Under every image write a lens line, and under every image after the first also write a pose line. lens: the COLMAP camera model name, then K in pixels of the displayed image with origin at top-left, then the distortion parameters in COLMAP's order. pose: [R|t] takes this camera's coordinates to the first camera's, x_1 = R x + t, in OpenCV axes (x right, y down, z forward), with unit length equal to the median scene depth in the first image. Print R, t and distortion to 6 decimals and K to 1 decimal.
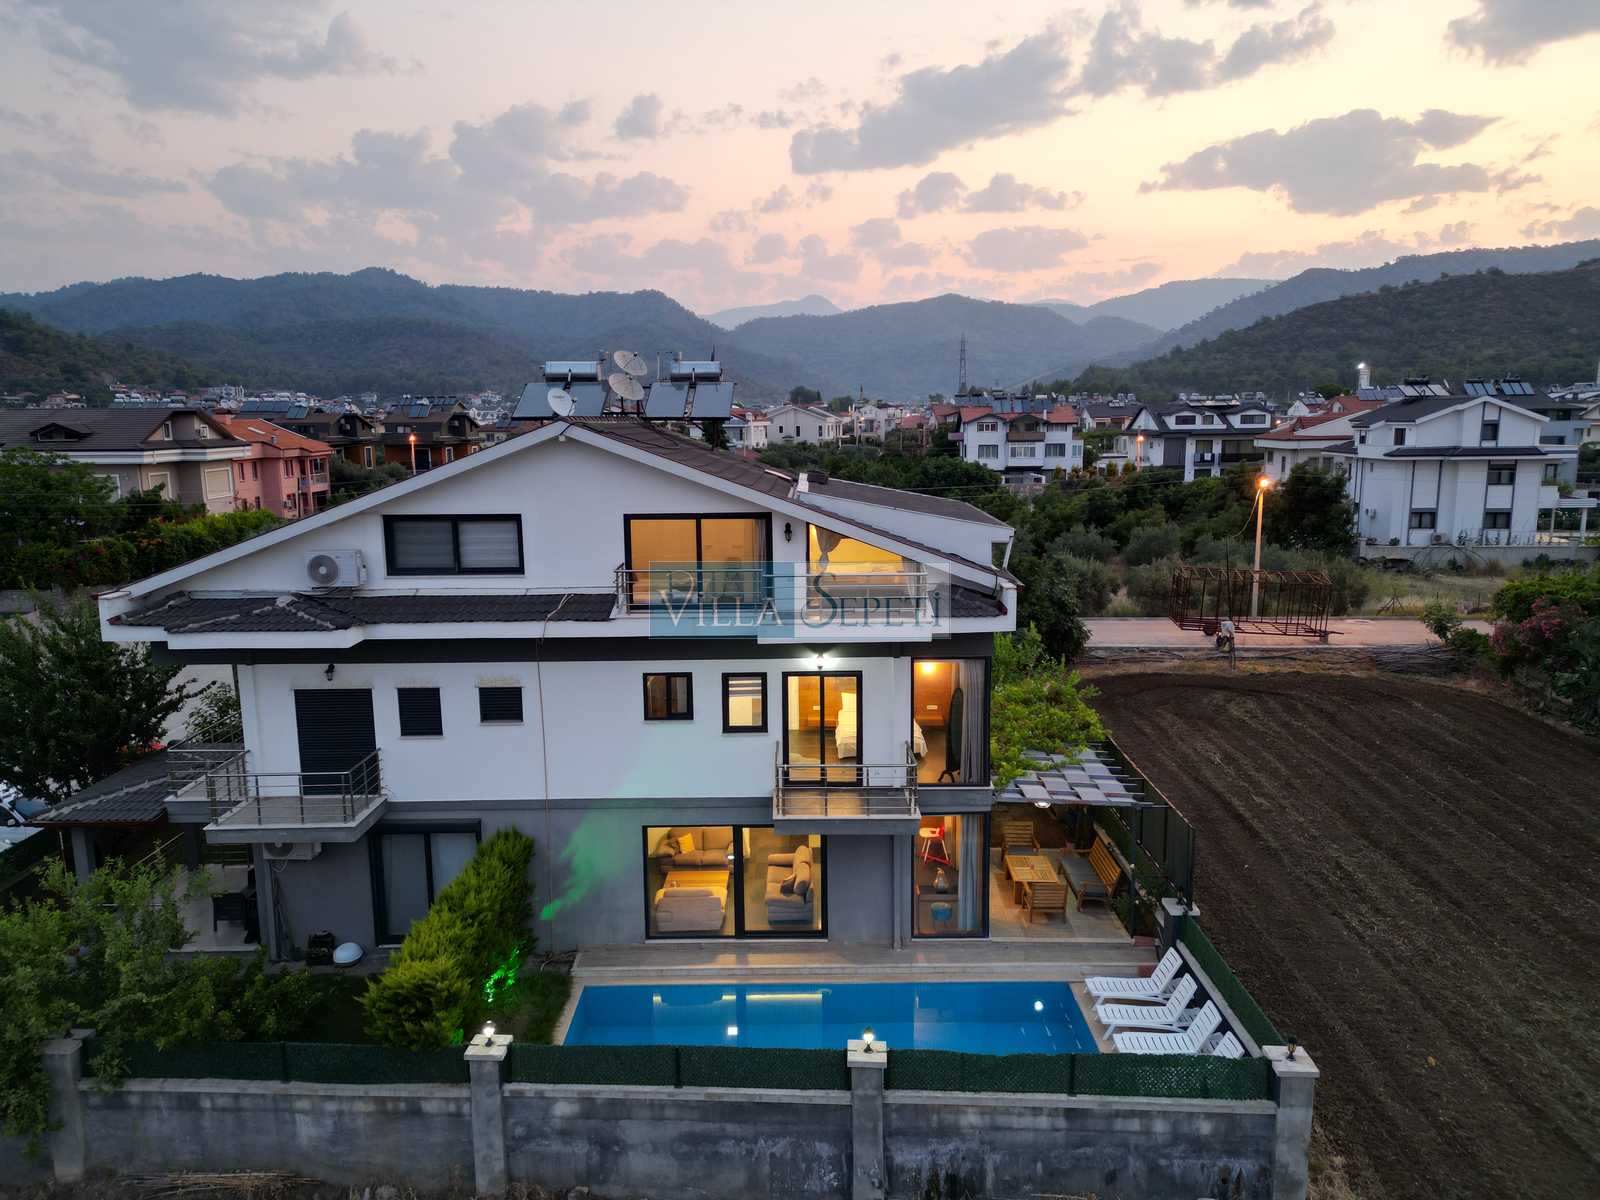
lens RADIAL K [[1116.1, 0, 794.7], [0, 1116.1, 605.7], [0, 0, 1]] dist [0.090768, -0.098918]
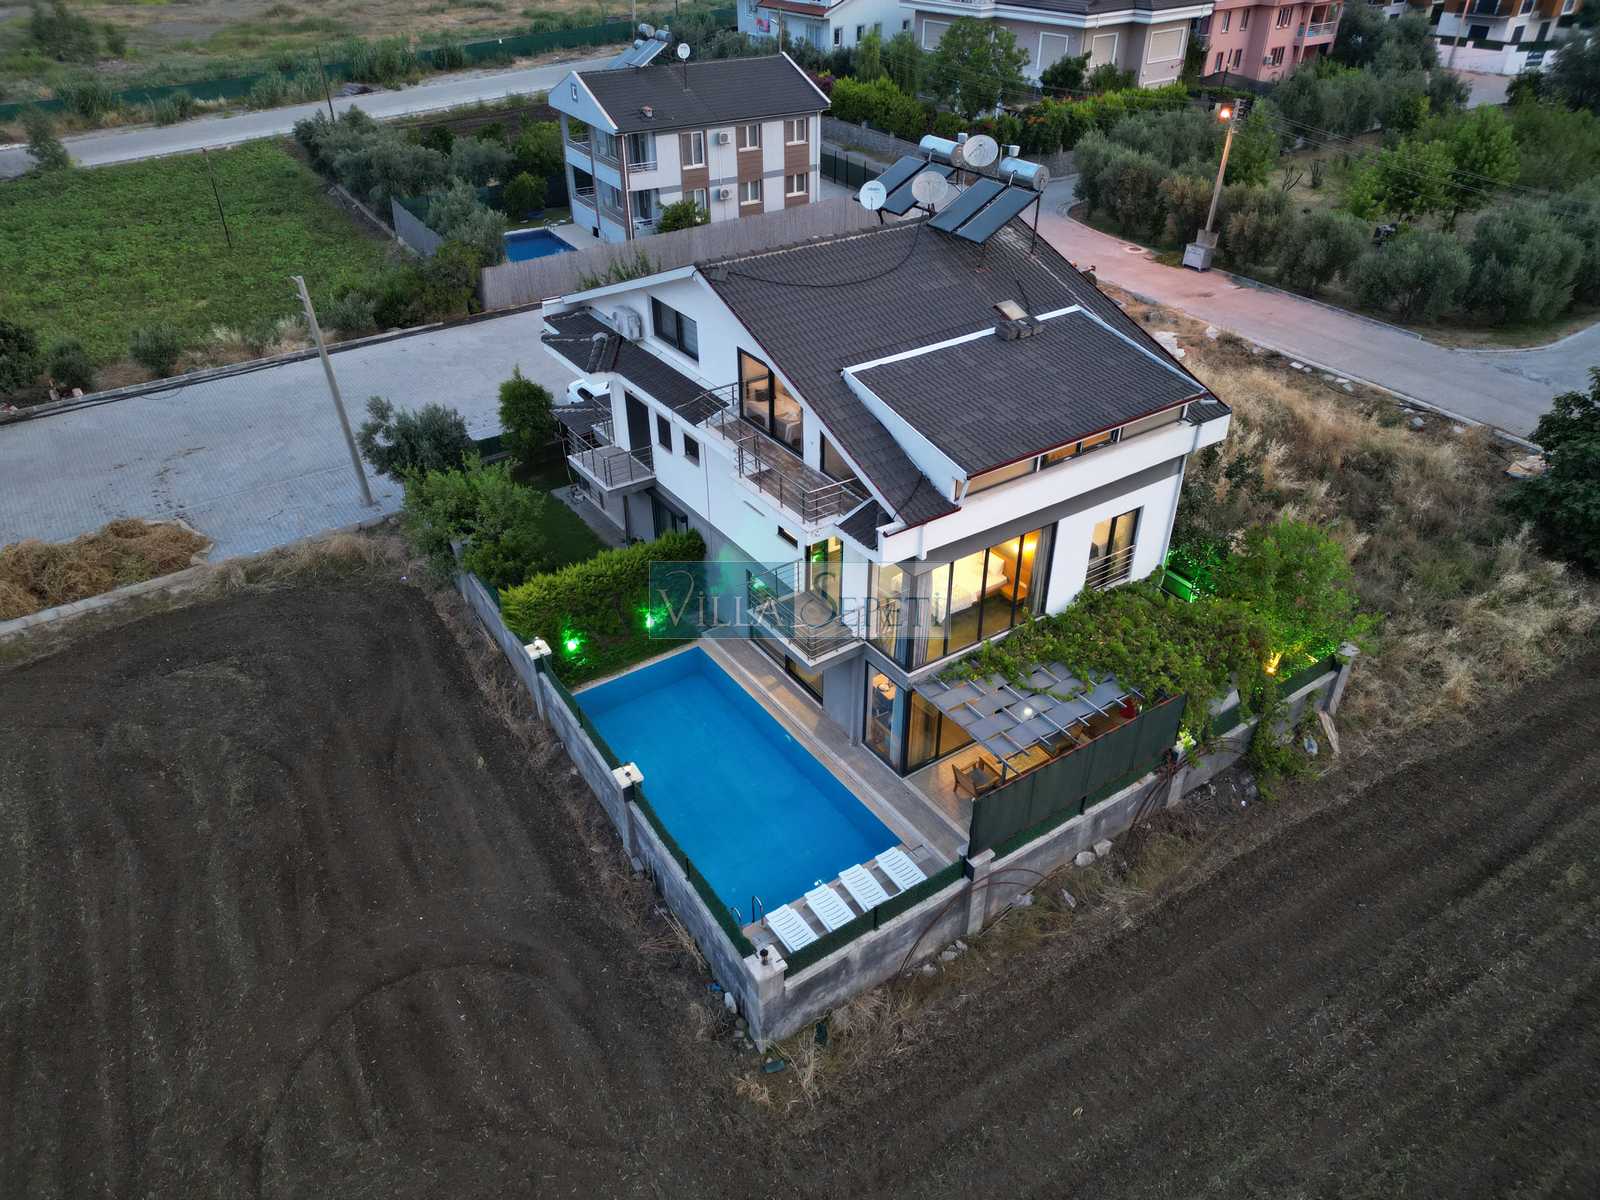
lens RADIAL K [[1116.1, 0, 794.7], [0, 1116.1, 605.7], [0, 0, 1]] dist [0.090768, -0.098918]
pose [[0.565594, 0.468471, -0.678703, 0.255048], [-0.140147, 0.865616, 0.480695, -0.129700], [0.812688, -0.176760, 0.555242, 0.084381]]
